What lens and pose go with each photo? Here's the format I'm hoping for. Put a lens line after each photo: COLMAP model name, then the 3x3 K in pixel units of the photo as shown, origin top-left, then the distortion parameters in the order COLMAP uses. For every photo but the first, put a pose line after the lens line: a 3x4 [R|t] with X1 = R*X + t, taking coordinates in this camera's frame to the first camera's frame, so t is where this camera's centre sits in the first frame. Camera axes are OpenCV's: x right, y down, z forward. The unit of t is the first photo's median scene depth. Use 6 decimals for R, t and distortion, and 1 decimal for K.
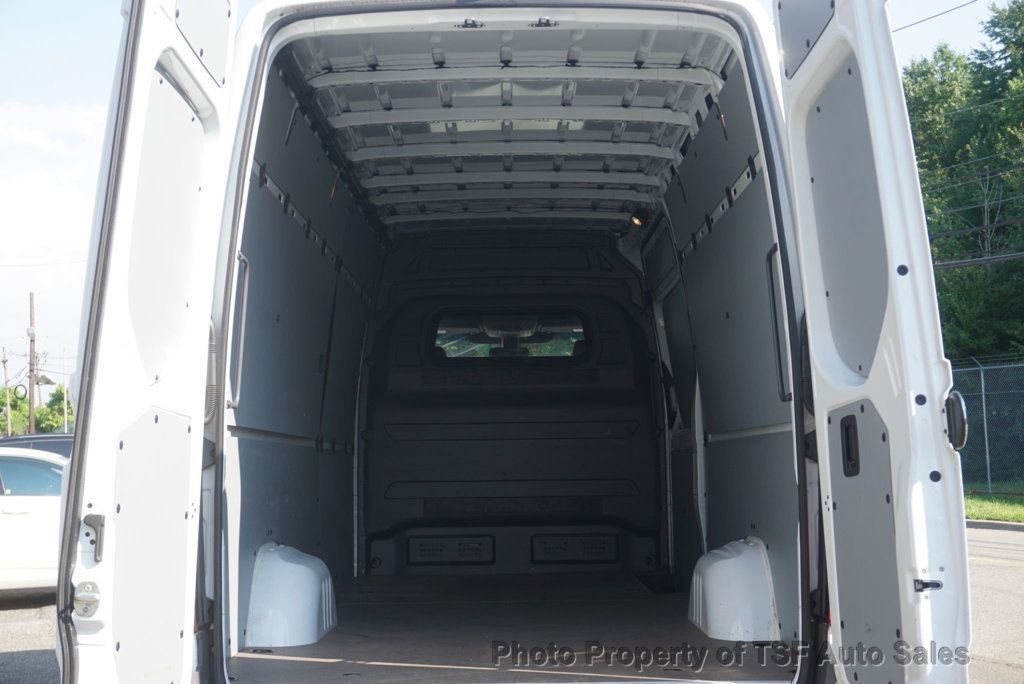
lens RADIAL K [[1482.7, 0, 512.0], [0, 1482.7, 342.0], [0, 0, 1]] dist [0.012767, 0.032452]
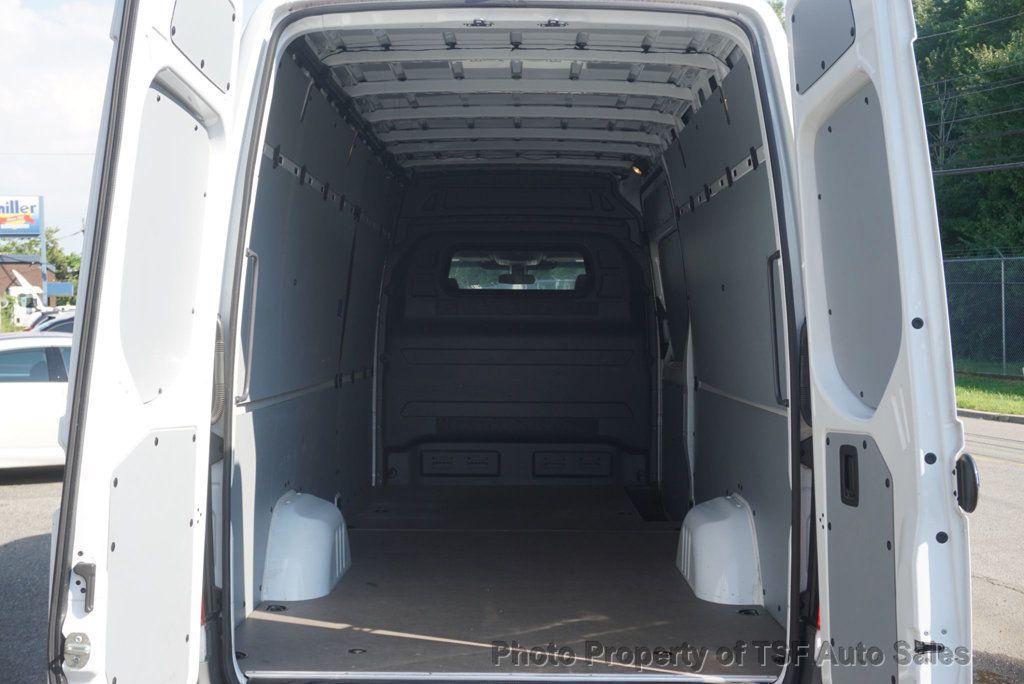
lens RADIAL K [[1272.1, 0, 512.0], [0, 1272.1, 342.0], [0, 0, 1]] dist [-0.005399, 0.011493]
pose [[0.999805, 0.018715, -0.006348, 0.002742], [-0.017997, 0.994947, 0.098780, -0.073773], [0.008165, -0.098647, 0.995089, 0.111515]]
